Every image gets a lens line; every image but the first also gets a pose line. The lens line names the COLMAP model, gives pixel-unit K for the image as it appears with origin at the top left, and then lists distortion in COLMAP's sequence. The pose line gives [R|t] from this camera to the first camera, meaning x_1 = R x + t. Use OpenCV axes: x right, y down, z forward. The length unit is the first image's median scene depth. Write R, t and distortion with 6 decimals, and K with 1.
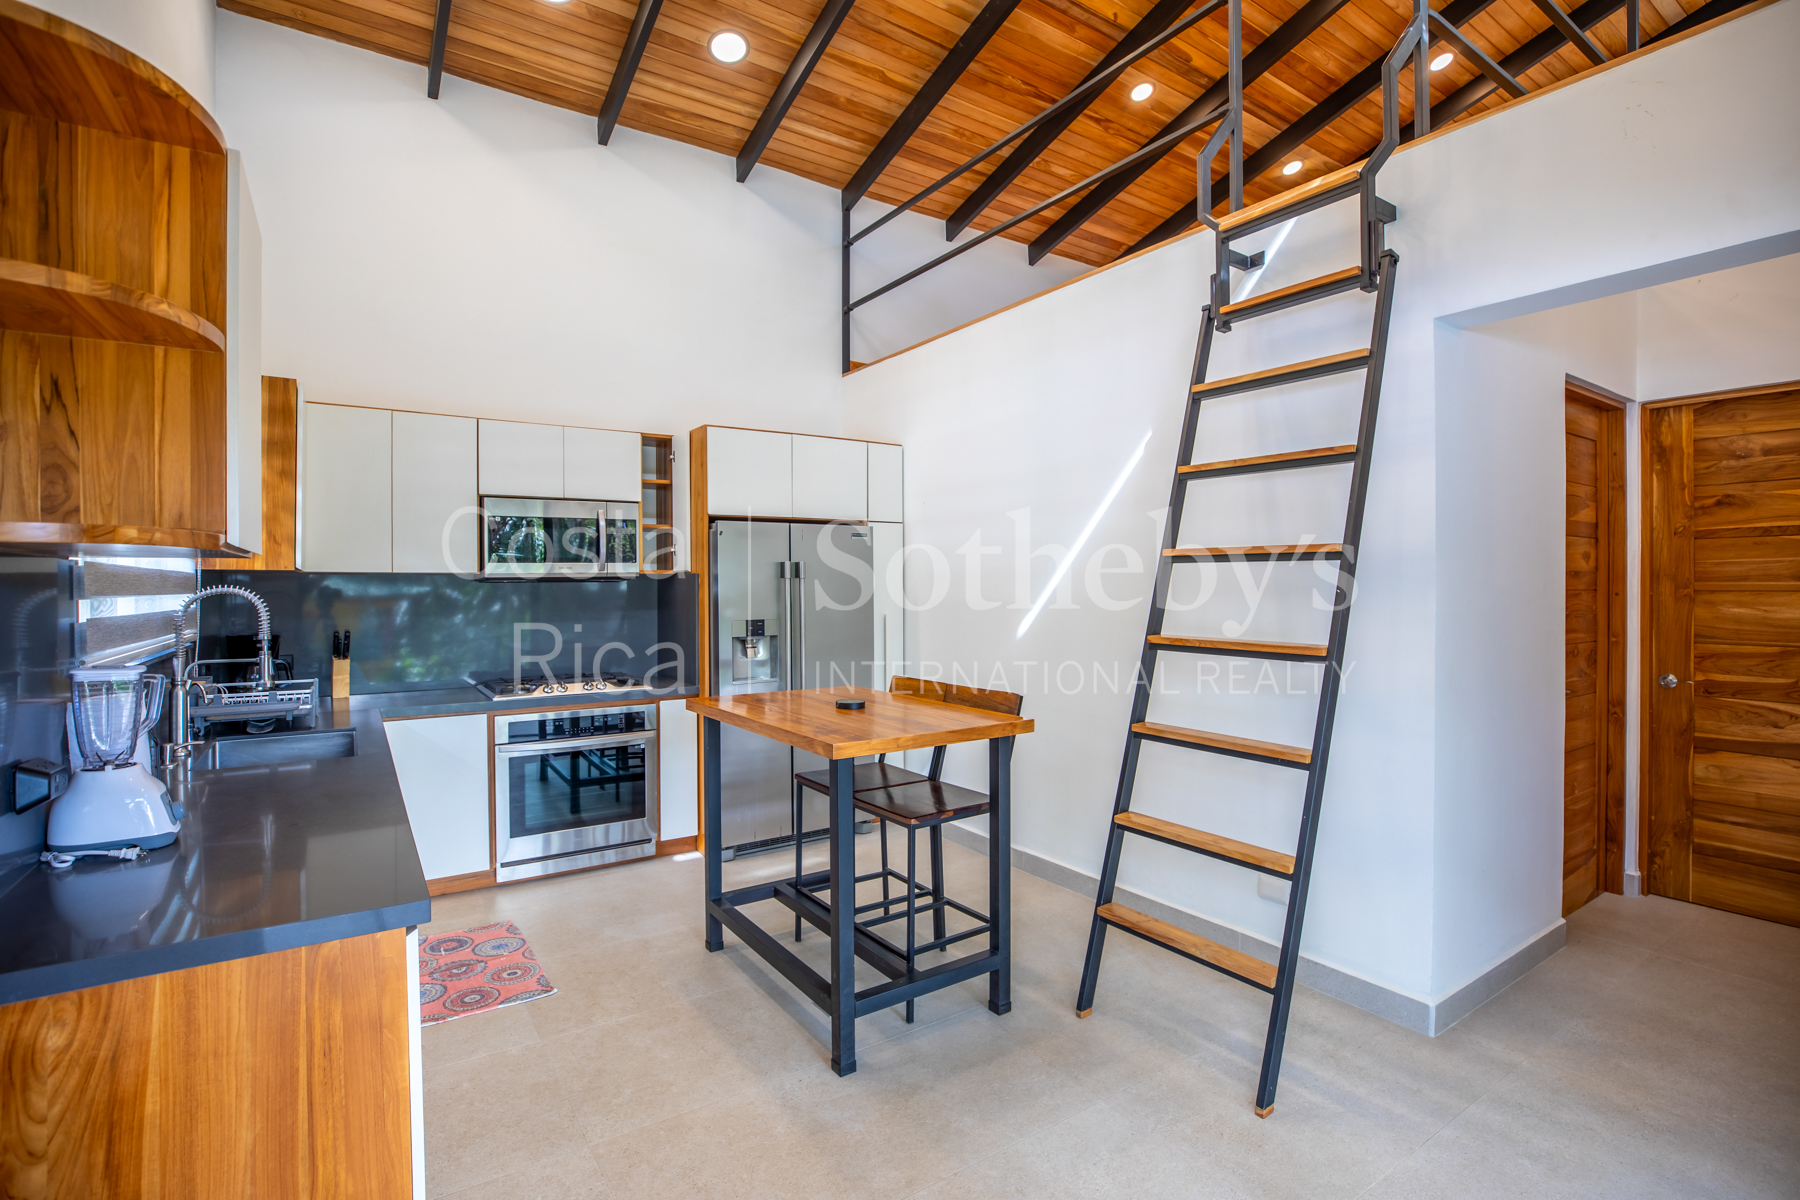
lens RADIAL K [[831.6, 0, 901.1], [0, 831.6, 589.8], [0, 0, 1]] dist [-0.036128, 0.009641]
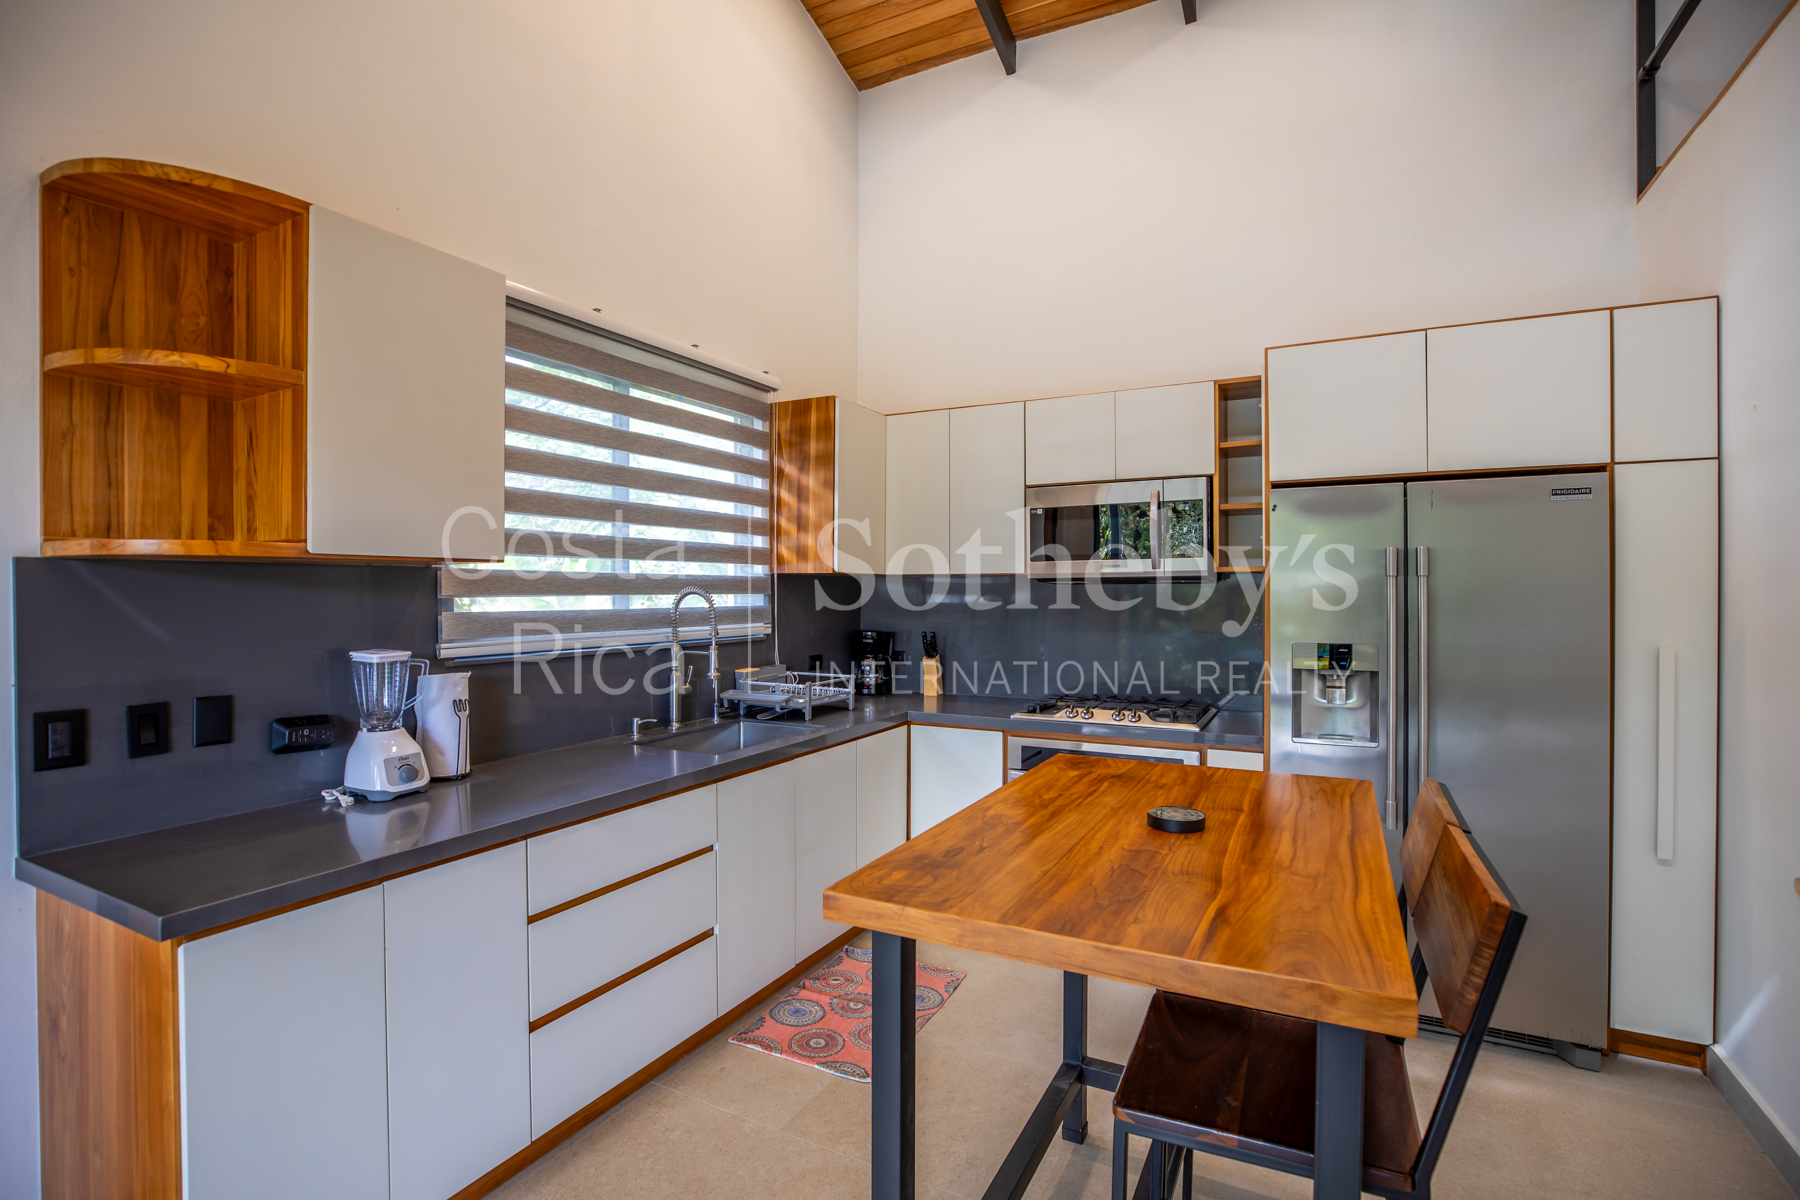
lens RADIAL K [[831.6, 0, 889.7], [0, 831.6, 593.0], [0, 0, 1]] dist [-0.036128, 0.009641]
pose [[0.471403, 0.008399, -0.881878, 0.300748], [-0.006866, 0.999959, 0.005853, -0.004636], [0.881891, 0.003296, 0.471442, 0.612820]]
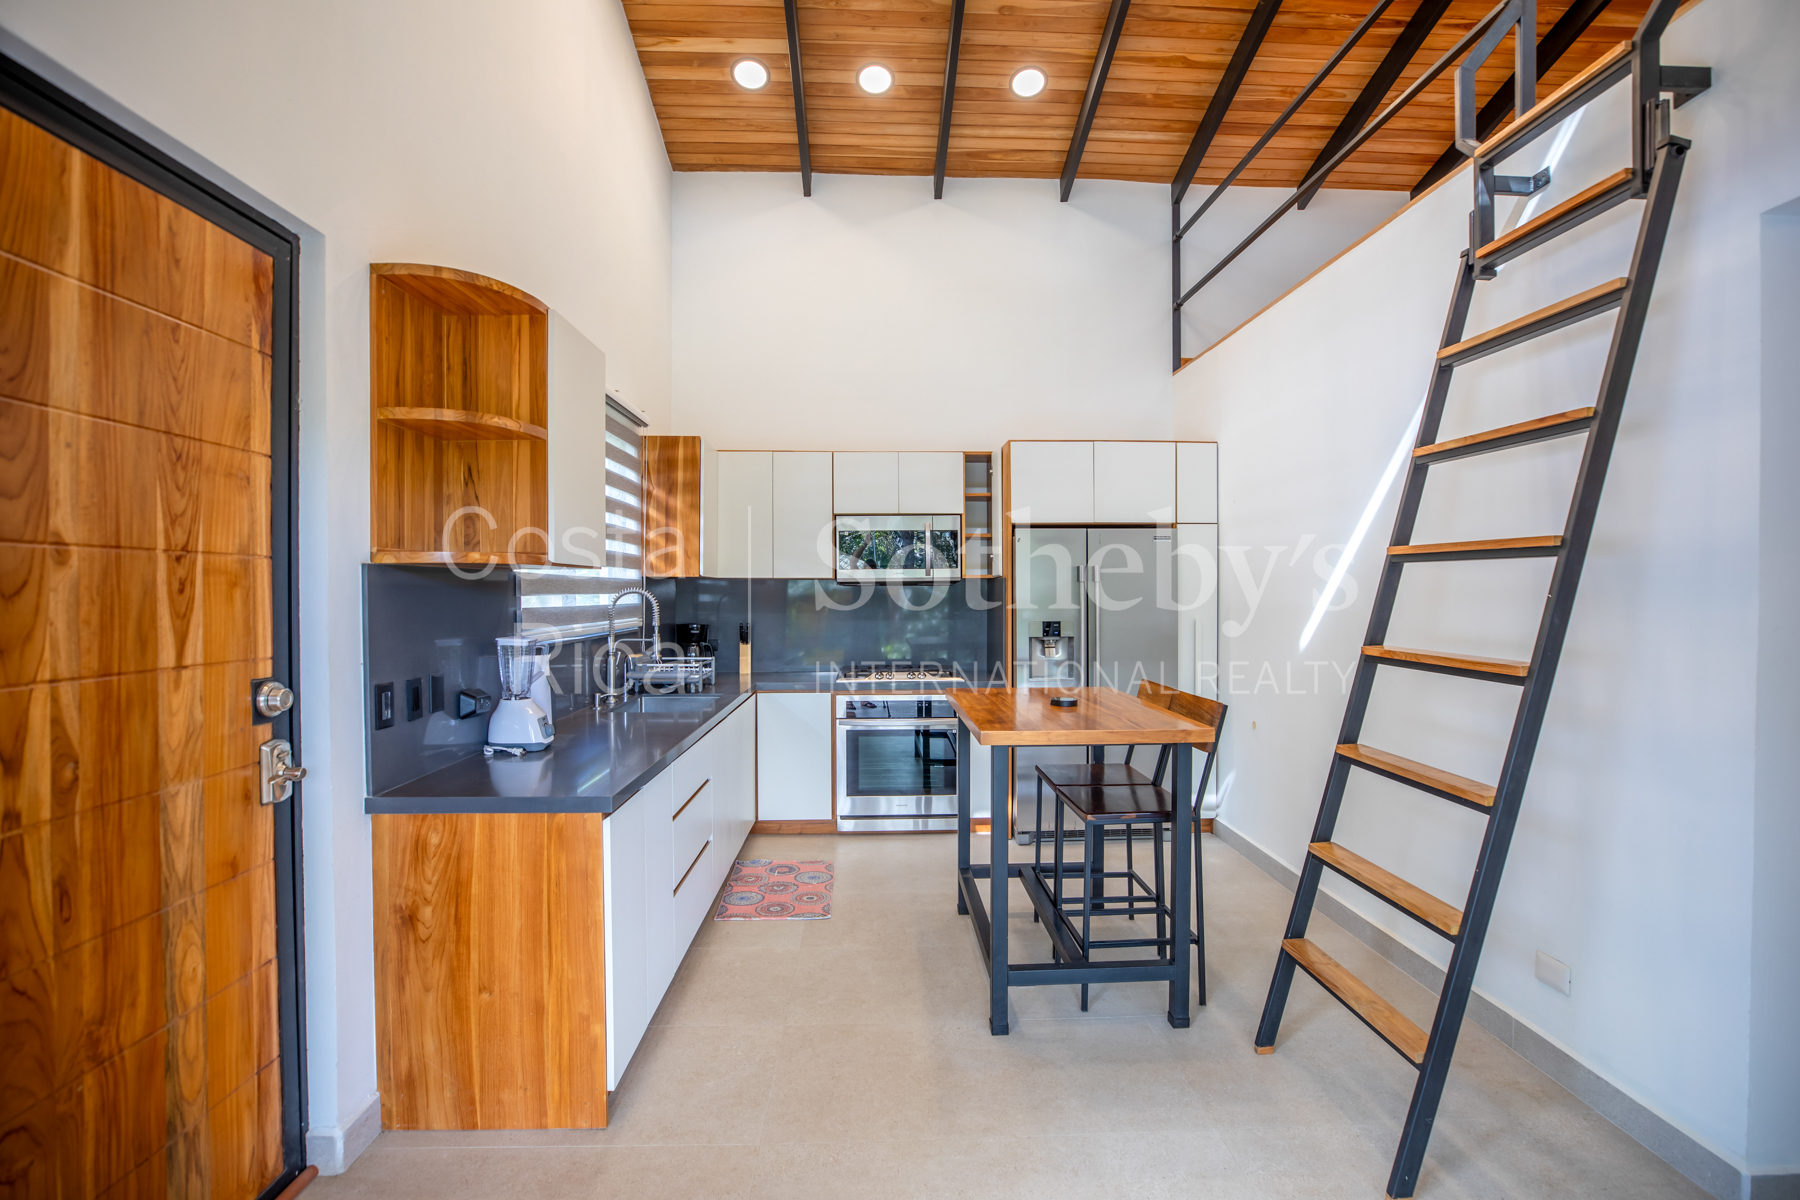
lens RADIAL K [[831.6, 0, 890.1], [0, 831.6, 601.6], [0, 0, 1]] dist [-0.036128, 0.009641]
pose [[0.845325, 0.009769, -0.534164, 0.305719], [-0.004833, 0.999932, 0.010638, 0.001368], [0.534231, -0.006411, 0.845314, -0.000508]]
